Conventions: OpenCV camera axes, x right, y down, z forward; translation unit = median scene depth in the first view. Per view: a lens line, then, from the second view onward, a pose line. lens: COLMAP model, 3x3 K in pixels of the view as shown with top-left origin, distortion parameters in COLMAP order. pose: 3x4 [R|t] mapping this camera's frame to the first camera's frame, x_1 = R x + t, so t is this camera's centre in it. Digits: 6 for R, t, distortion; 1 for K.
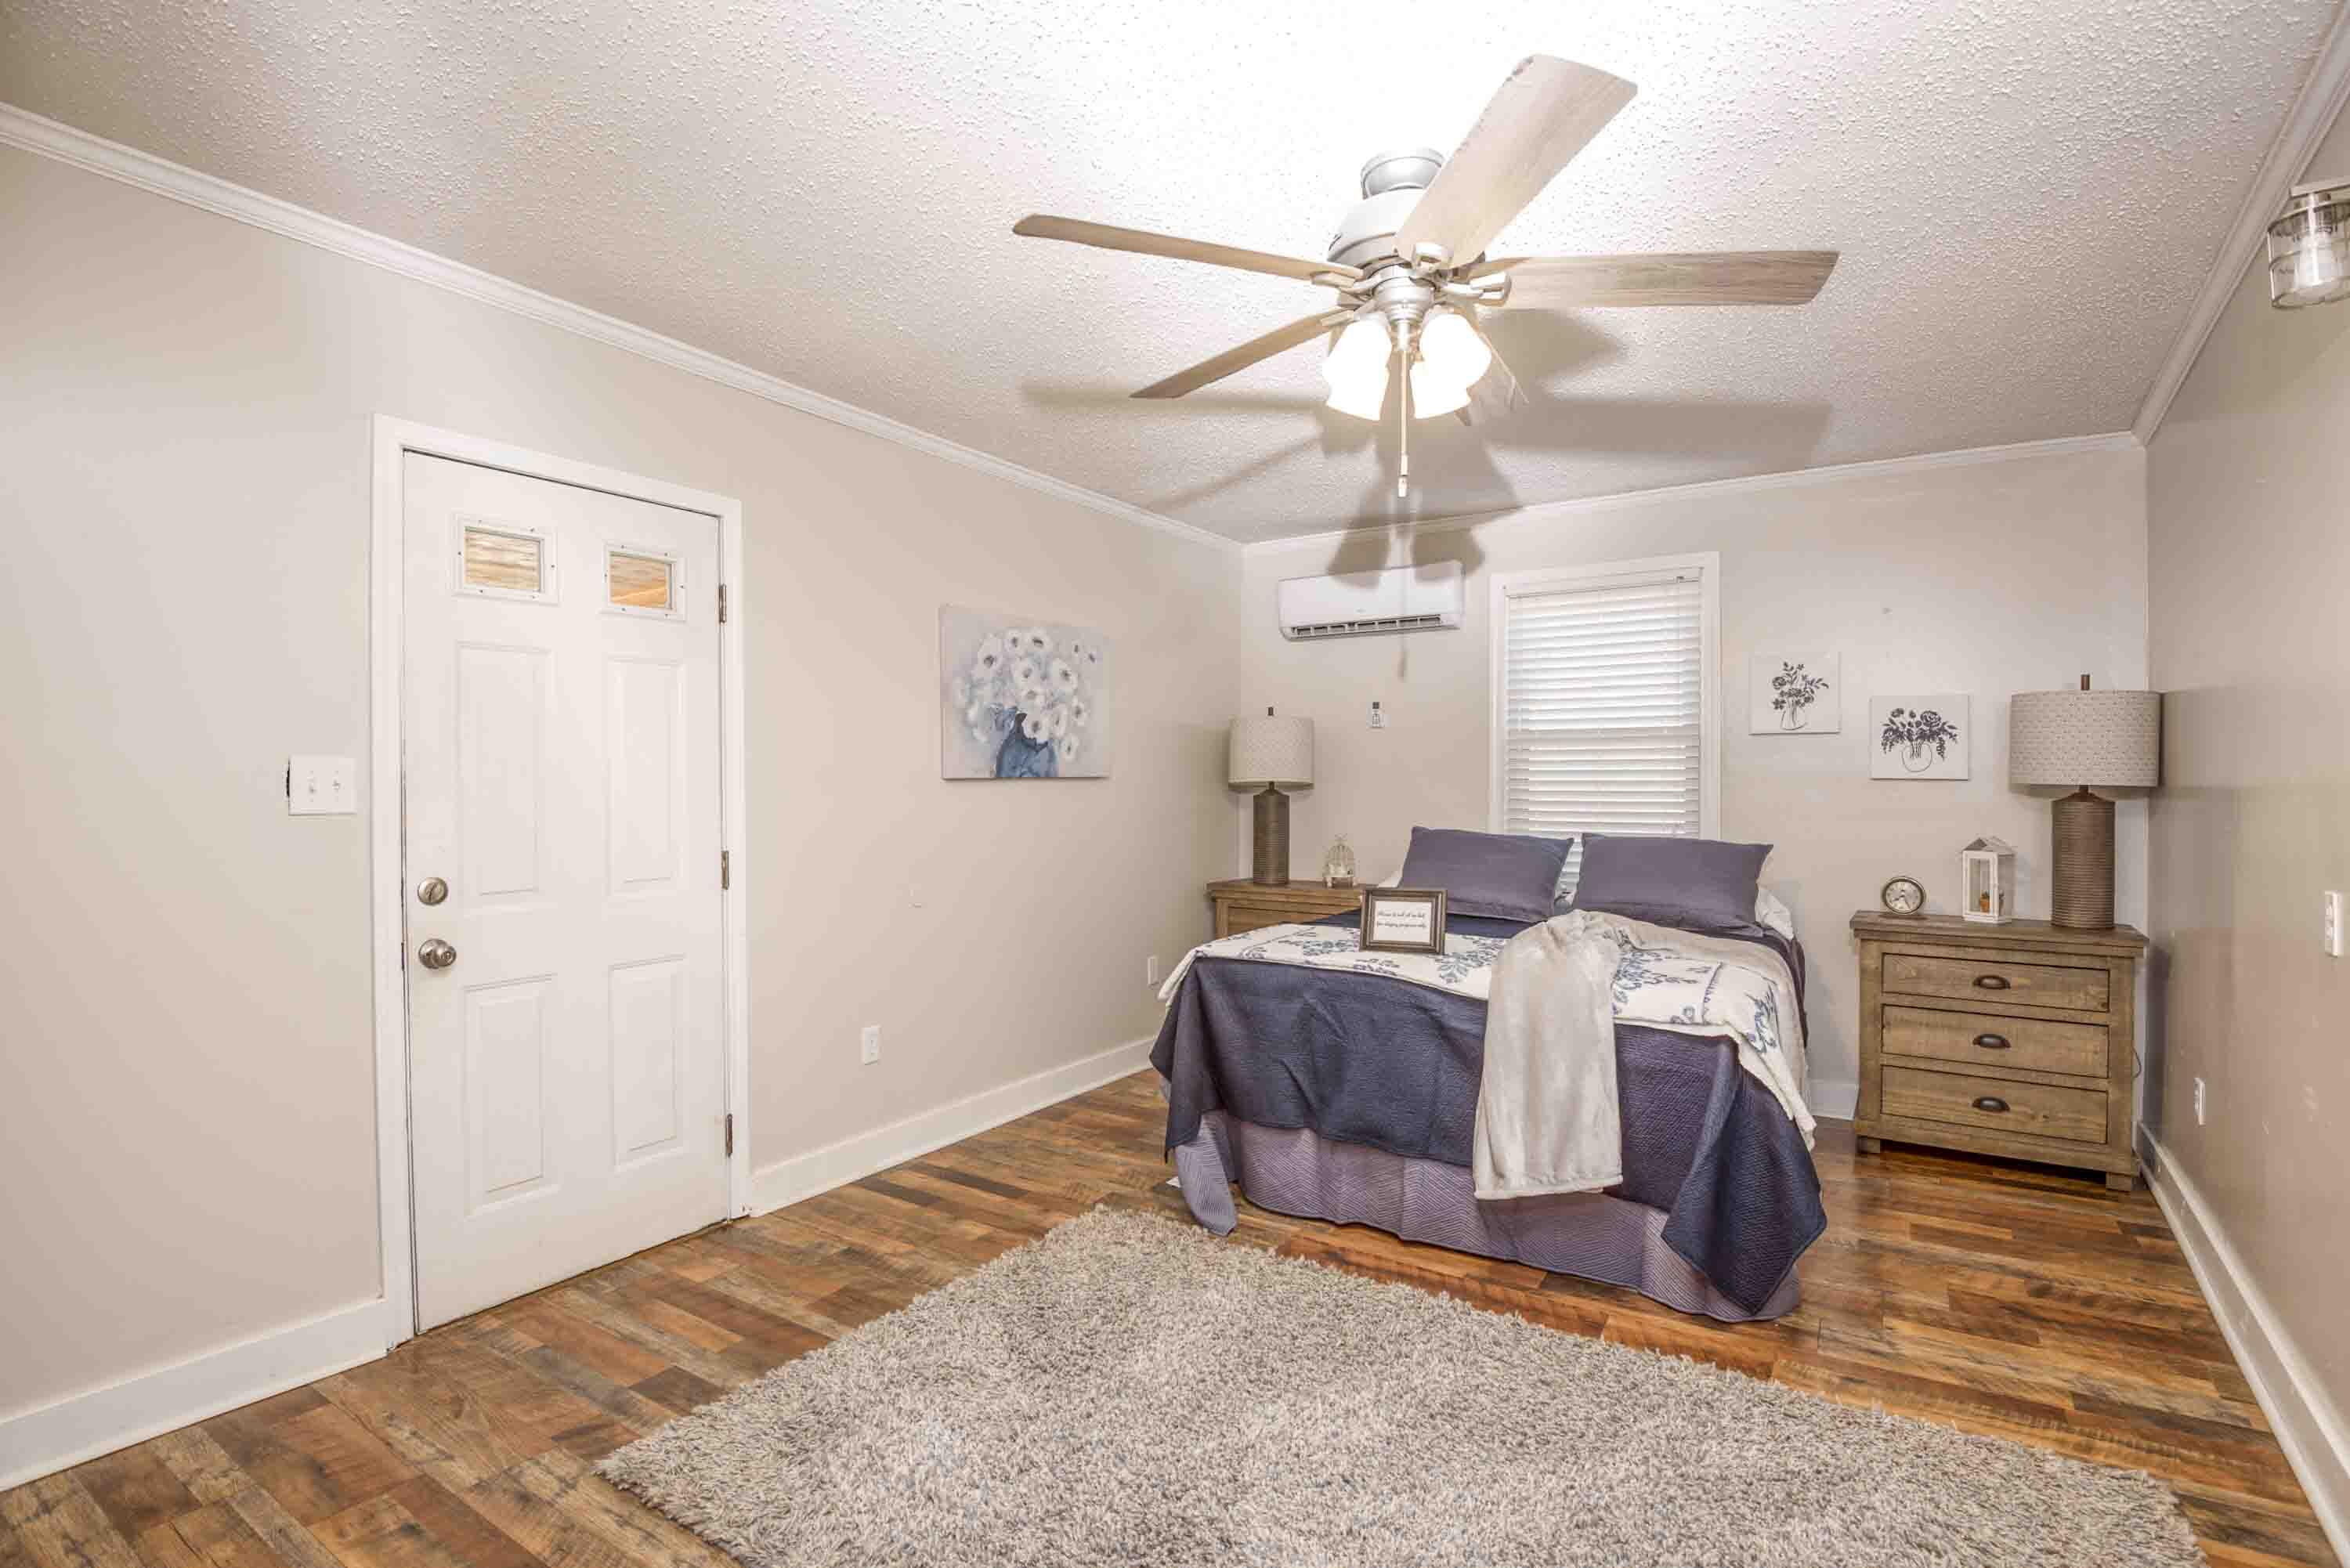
lens RADIAL K [[1131.6, 0, 1191.4], [0, 1131.6, 782.7], [0, 0, 1]] dist [0.000017, -0.023187]
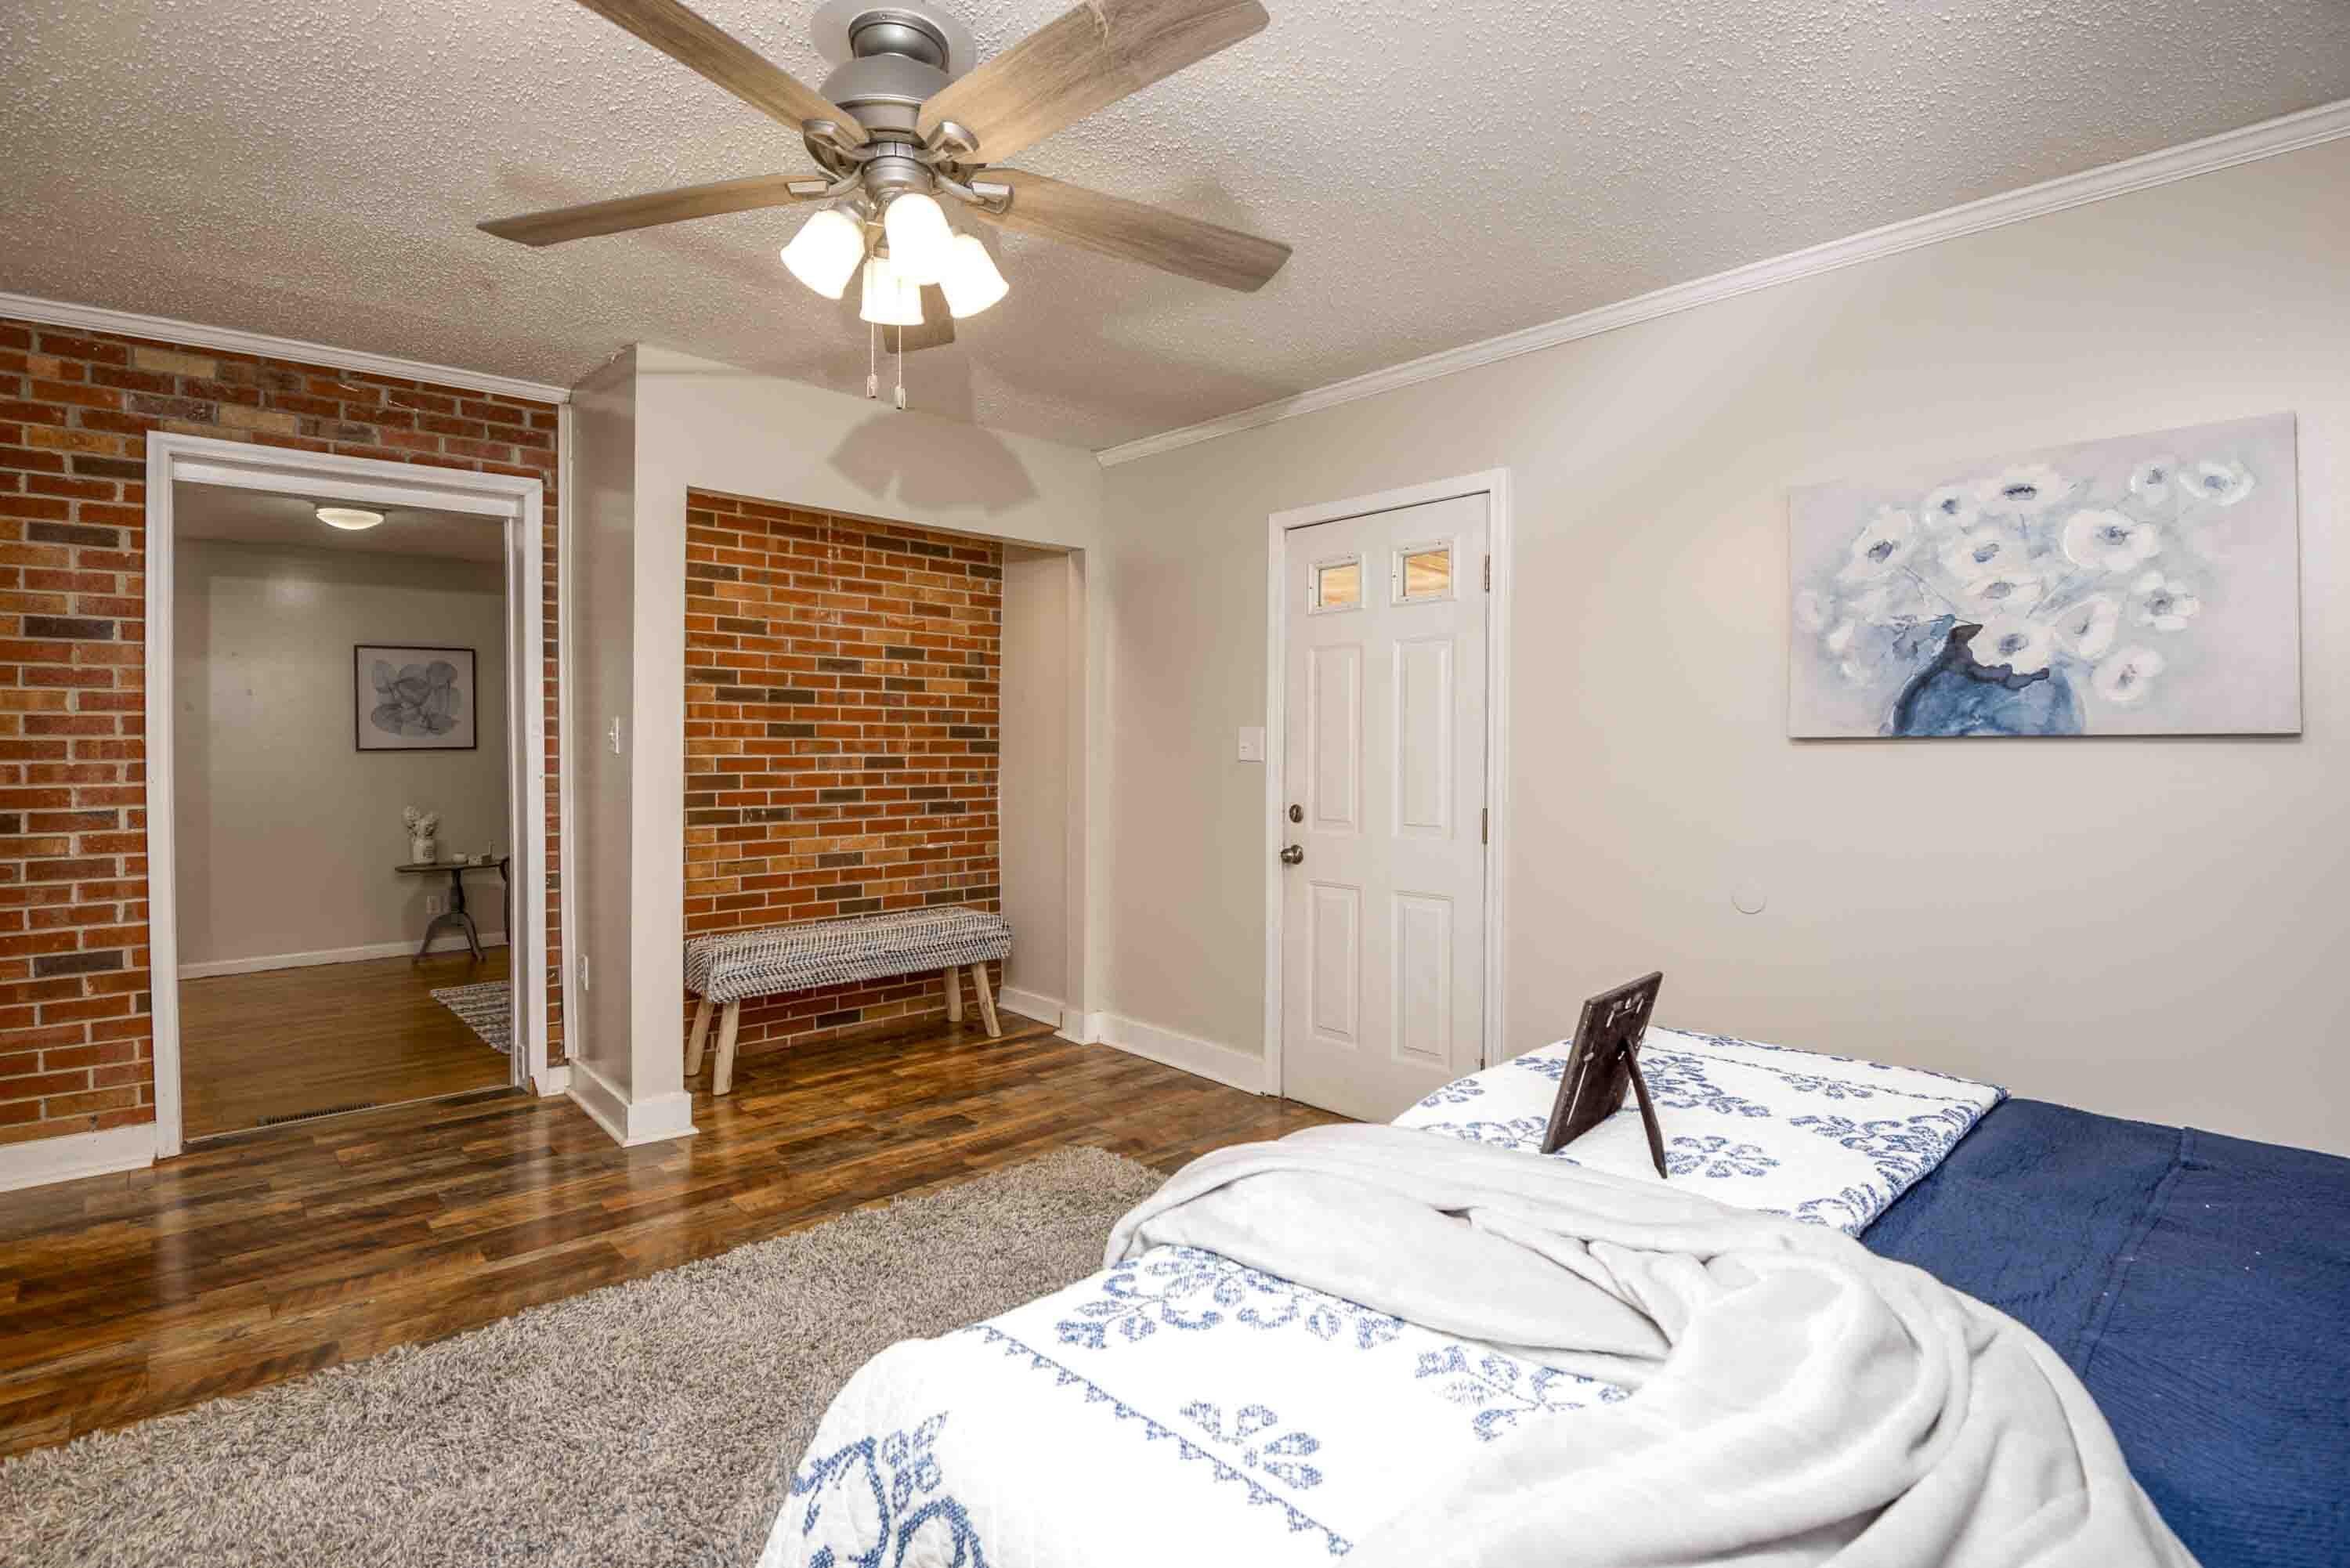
lens RADIAL K [[1131.6, 0, 1191.4], [0, 1131.6, 782.7], [0, 0, 1]] dist [0.000017, -0.023187]
pose [[-0.254753, 0.024551, -0.966694, 0.514855], [-0.011572, 0.999529, 0.028434, 0.007800], [0.966937, 0.018431, -0.254349, 0.766163]]
